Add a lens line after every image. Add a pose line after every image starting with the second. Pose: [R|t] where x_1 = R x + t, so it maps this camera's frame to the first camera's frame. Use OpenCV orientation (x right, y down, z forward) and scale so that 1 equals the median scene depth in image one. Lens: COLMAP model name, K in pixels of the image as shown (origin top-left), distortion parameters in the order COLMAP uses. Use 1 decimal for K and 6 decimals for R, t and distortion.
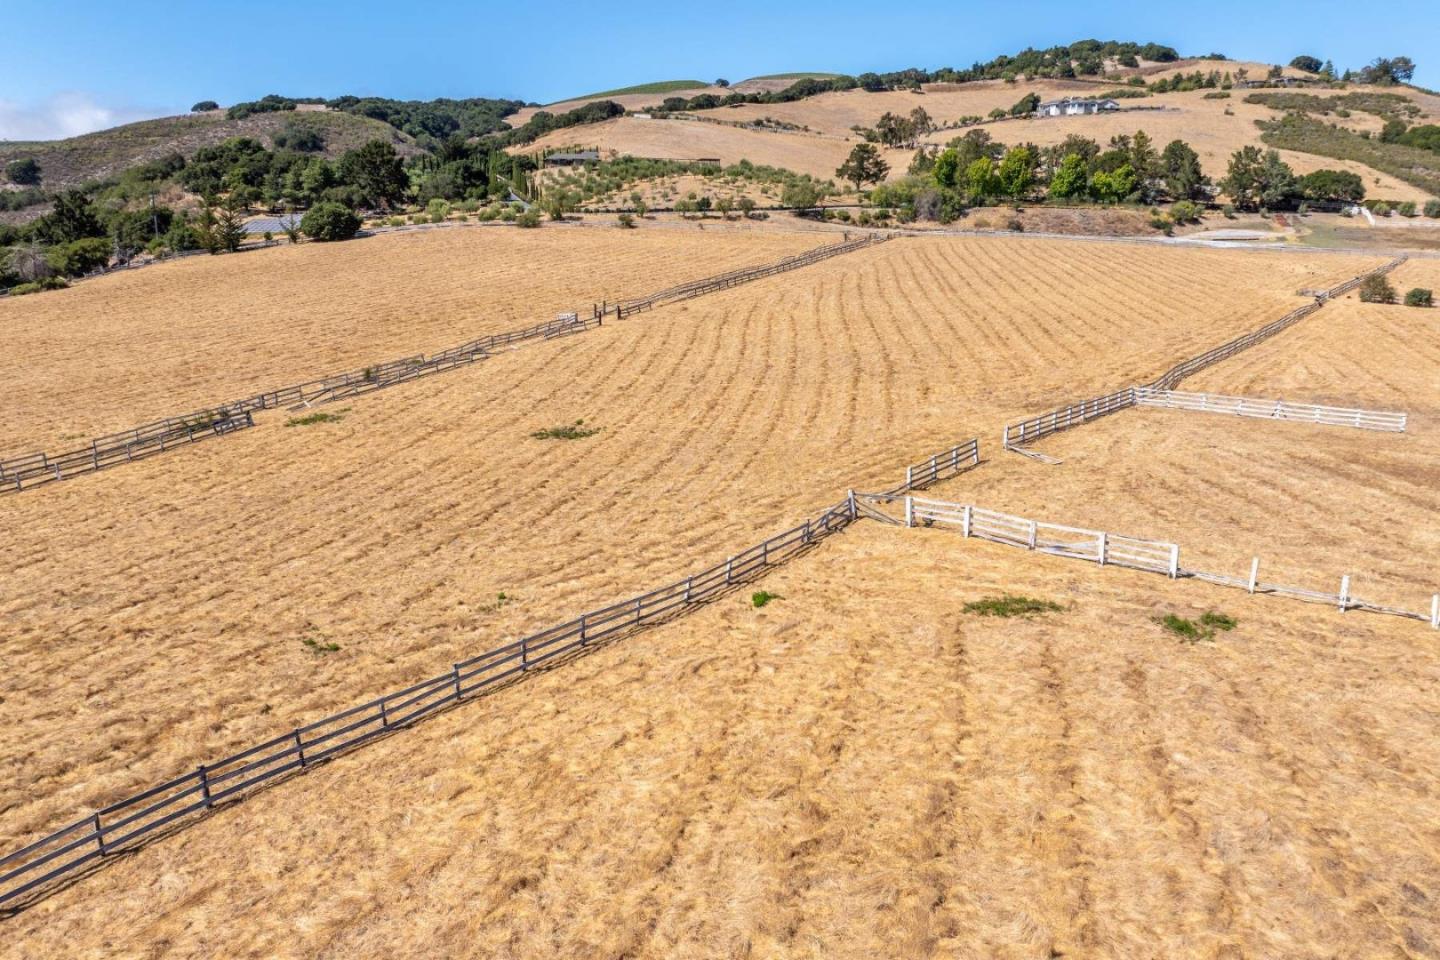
lens RADIAL K [[1016.1, 0, 725.2], [0, 1016.1, 476.9], [0, 0, 1]] dist [-0.064920, 0.038673]
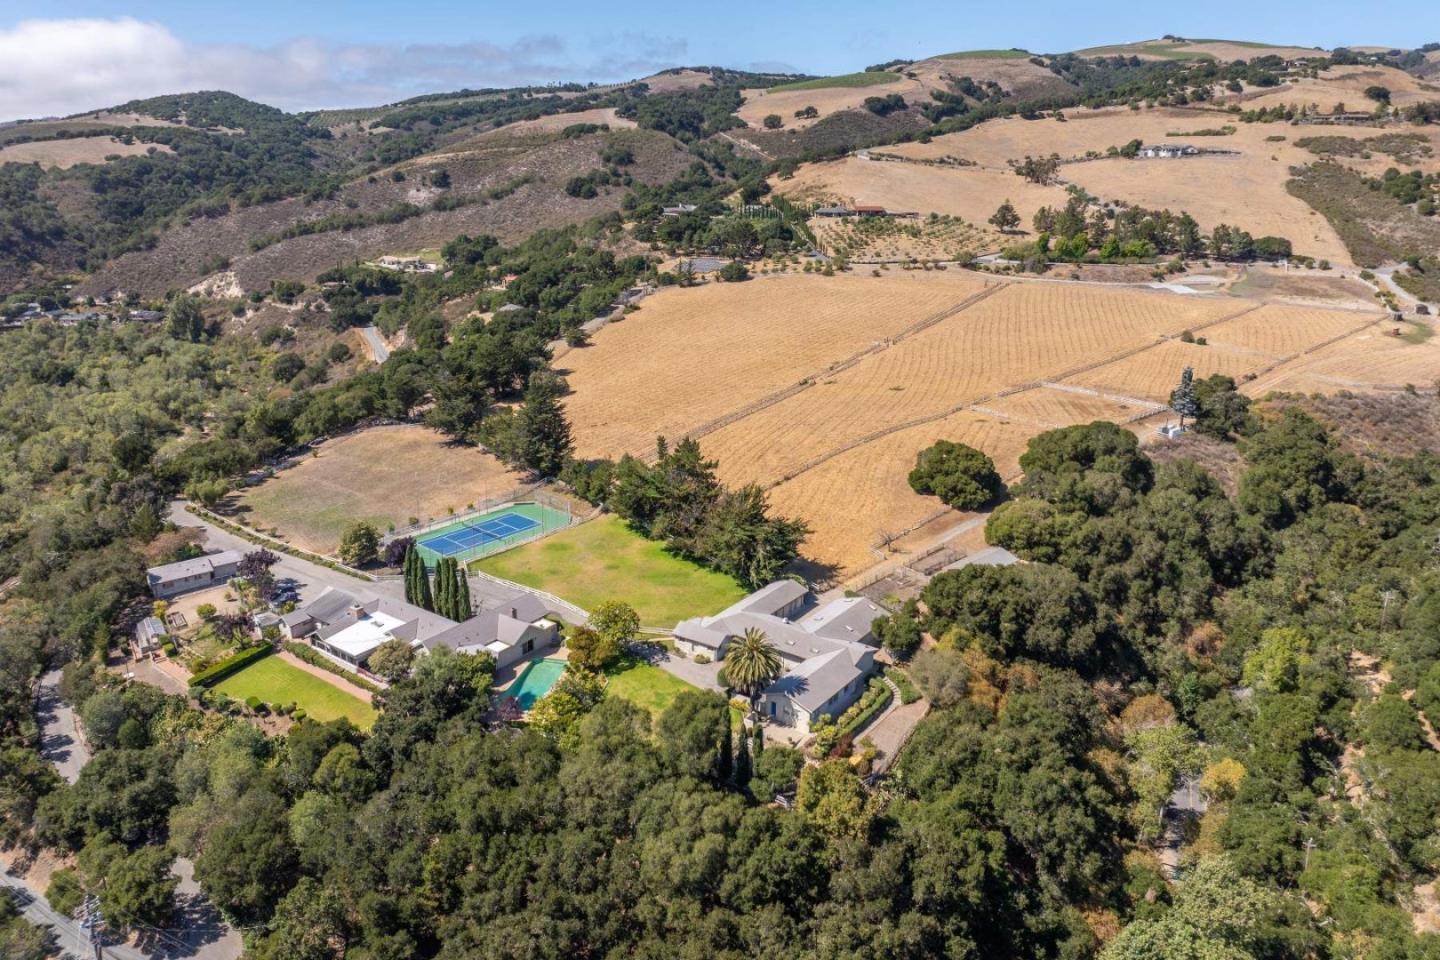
lens RADIAL K [[1012.4, 0, 721.4], [0, 1012.4, 434.1], [0, 0, 1]] dist [-0.039206, -0.001113]
pose [[0.986069, 0.040756, -0.161264, -0.039766], [-0.034357, 0.998515, 0.042274, -0.001811], [0.162747, -0.036145, 0.986006, -0.671879]]
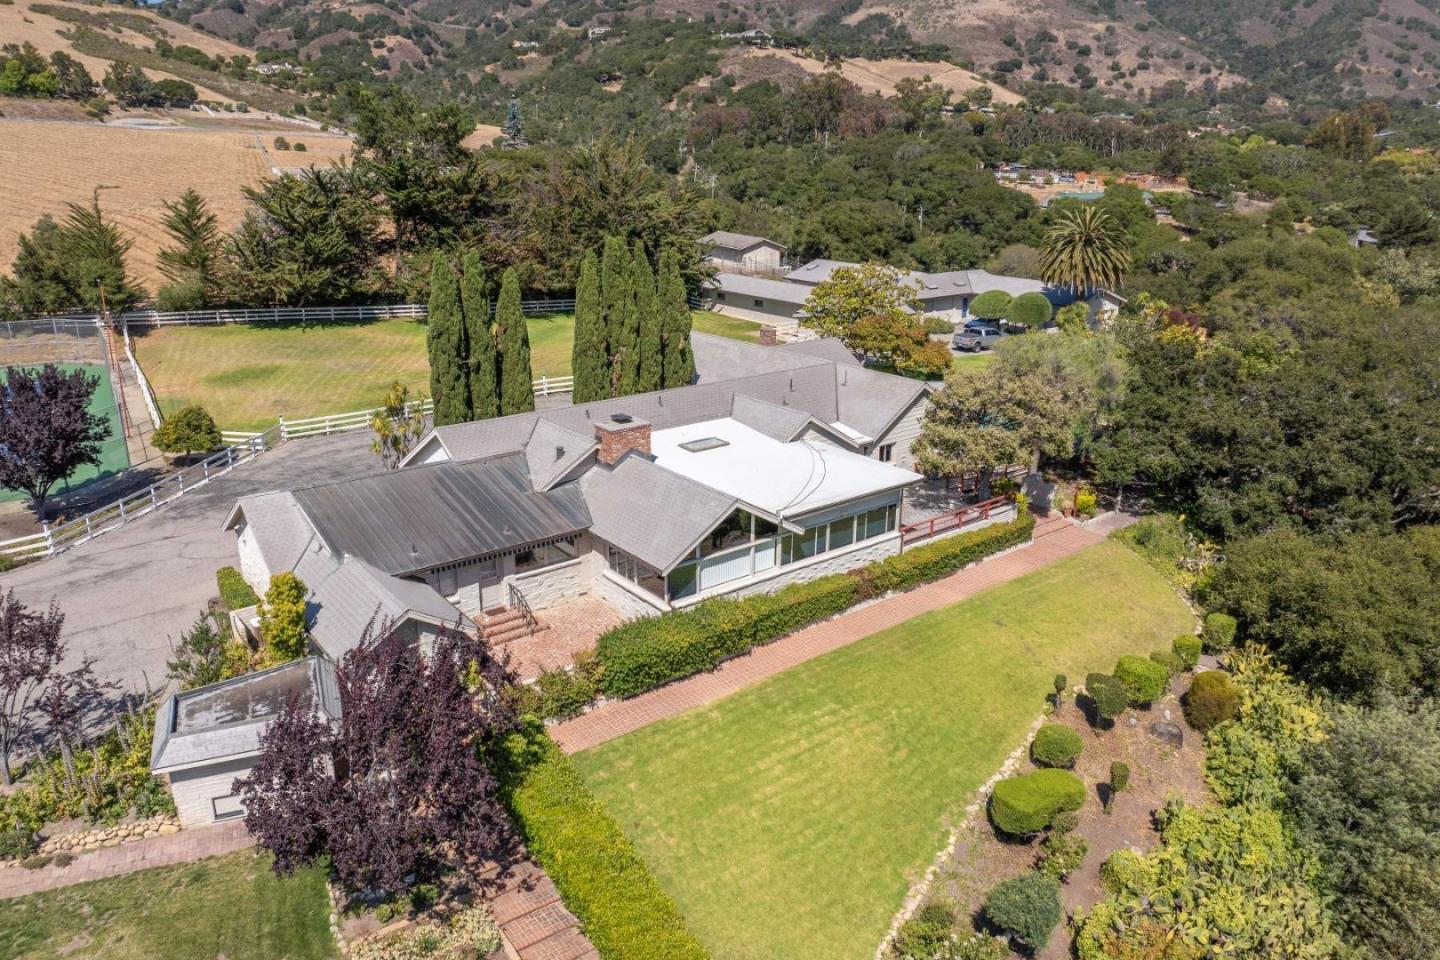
lens RADIAL K [[1016.1, 0, 725.2], [0, 1016.1, 476.9], [0, 0, 1]] dist [-0.064920, 0.038673]
pose [[0.425486, -0.277285, 0.861438, -0.381945], [0.195104, 0.957623, 0.211879, 0.088048], [-0.883683, 0.077918, 0.461555, -0.303530]]
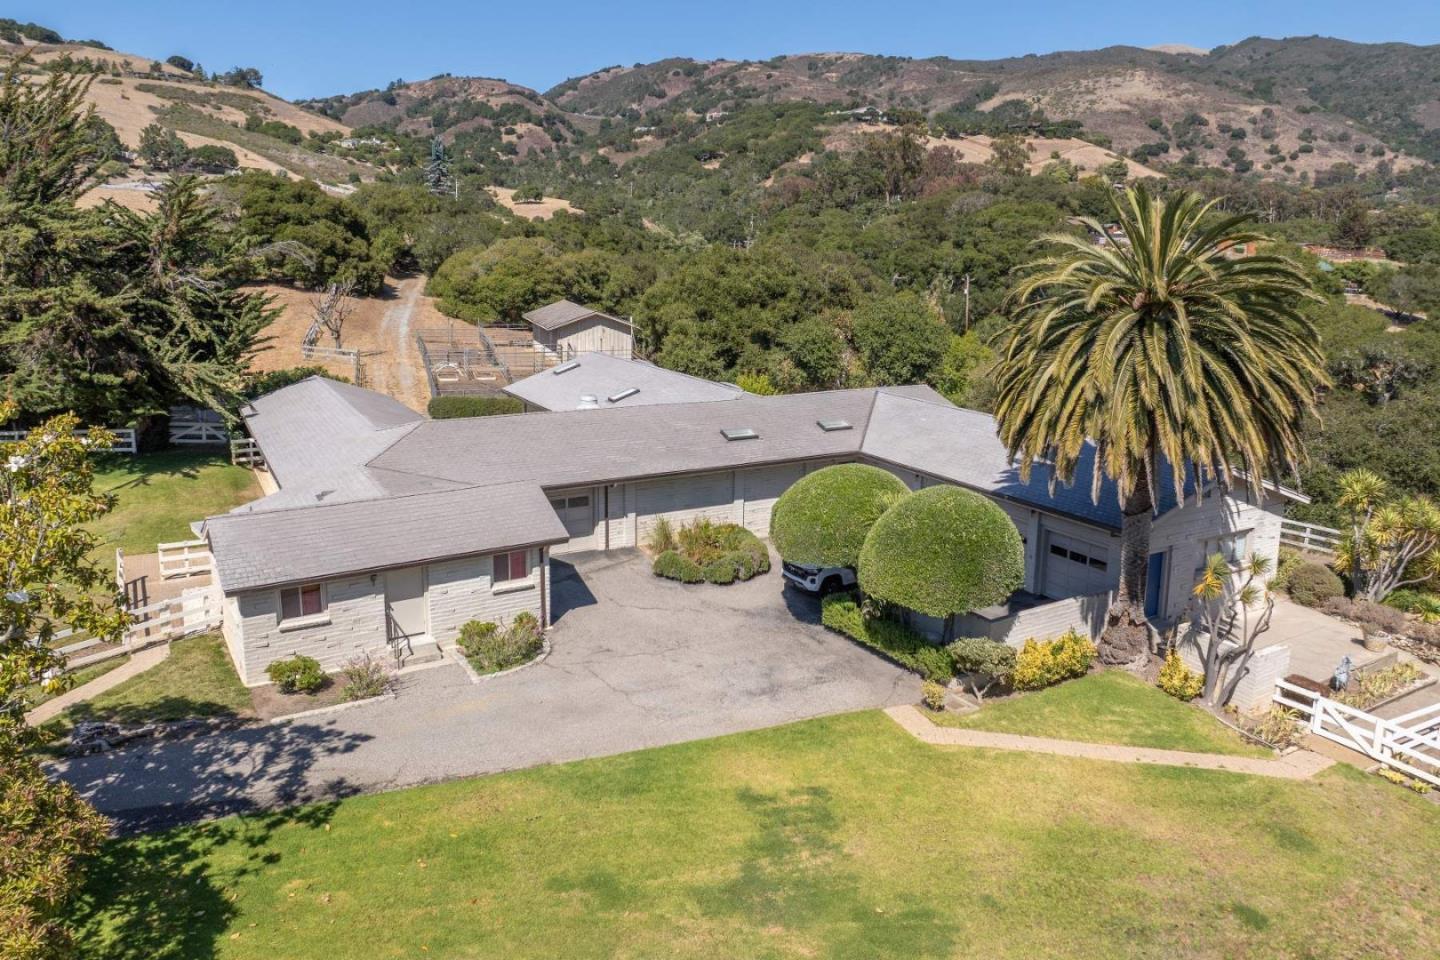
lens RADIAL K [[1013.4, 0, 726.6], [0, 1013.4, 418.7], [0, 0, 1]] dist [-0.054513, 0.026385]
pose [[0.549635, -0.140047, 0.823582, -0.171603], [0.173903, 0.983432, 0.051171, 0.102081], [-0.817104, 0.115098, 0.564884, -0.284891]]
